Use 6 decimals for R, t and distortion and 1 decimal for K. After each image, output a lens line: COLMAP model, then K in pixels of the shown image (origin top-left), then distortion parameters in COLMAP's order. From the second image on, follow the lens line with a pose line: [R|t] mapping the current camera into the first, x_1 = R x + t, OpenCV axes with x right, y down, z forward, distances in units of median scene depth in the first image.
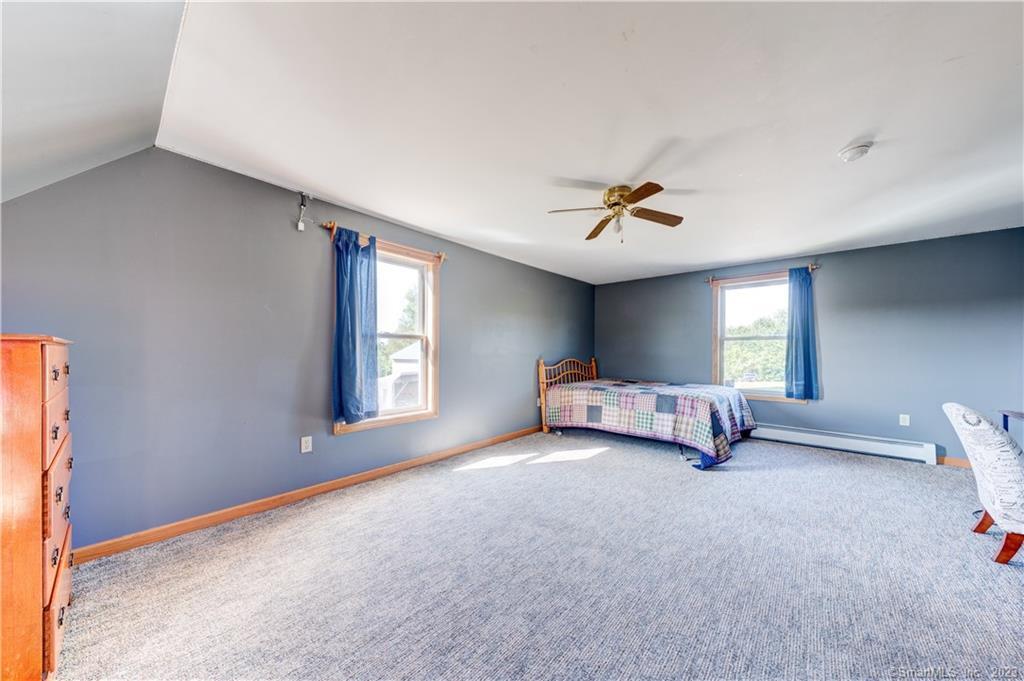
lens RADIAL K [[339.4, 0, 510.5], [0, 339.4, 355.7], [0, 0, 1]] dist [0.000150, -0.000038]
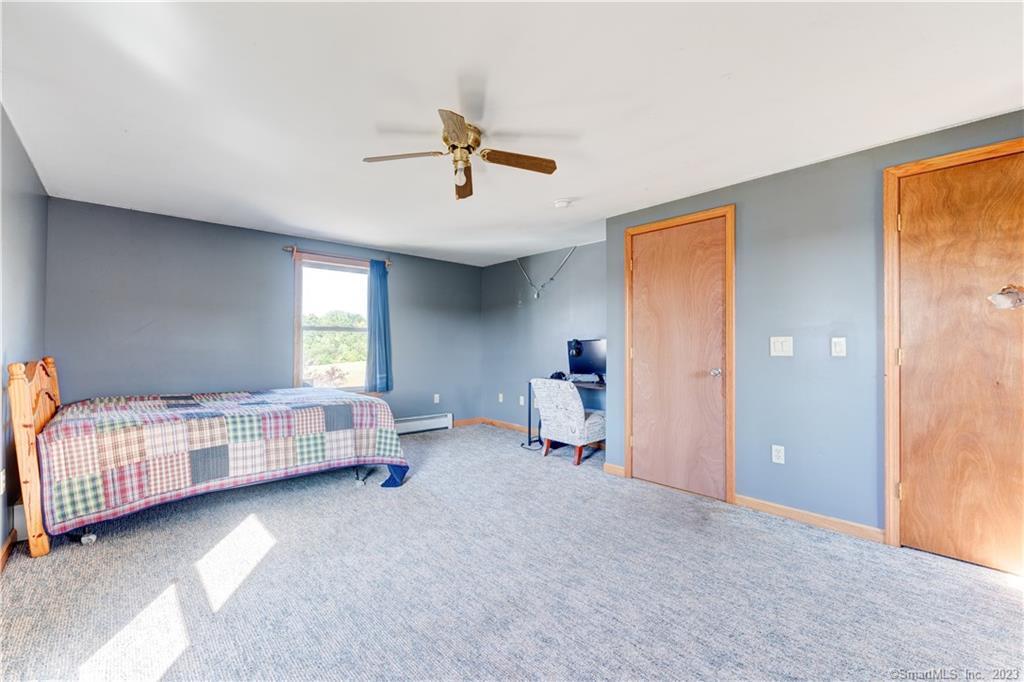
lens RADIAL K [[433.4, 0, 504.7], [0, 433.4, 347.1], [0, 0, 1]] dist [0.001952, -0.000501]
pose [[0.116779, -0.004954, 0.993146, -0.396018], [0.006255, 0.999971, 0.004253, -0.008461], [-0.993138, 0.005715, 0.116807, 0.517092]]
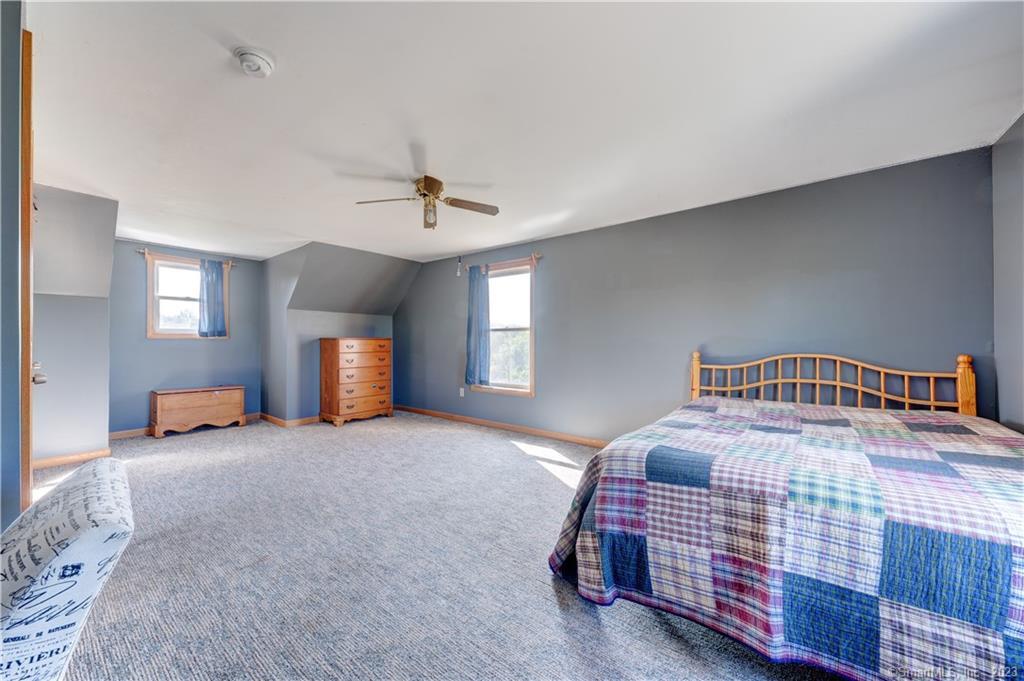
lens RADIAL K [[368.1, 0, 508.9], [0, 368.1, 339.9], [0, 0, 1]] dist [0.008667, -0.000062]
pose [[0.075148, -0.005099, -0.997159, 0.938439], [-0.007784, 0.999953, -0.005700, -0.006434], [0.997142, 0.008191, 0.075105, 0.750584]]
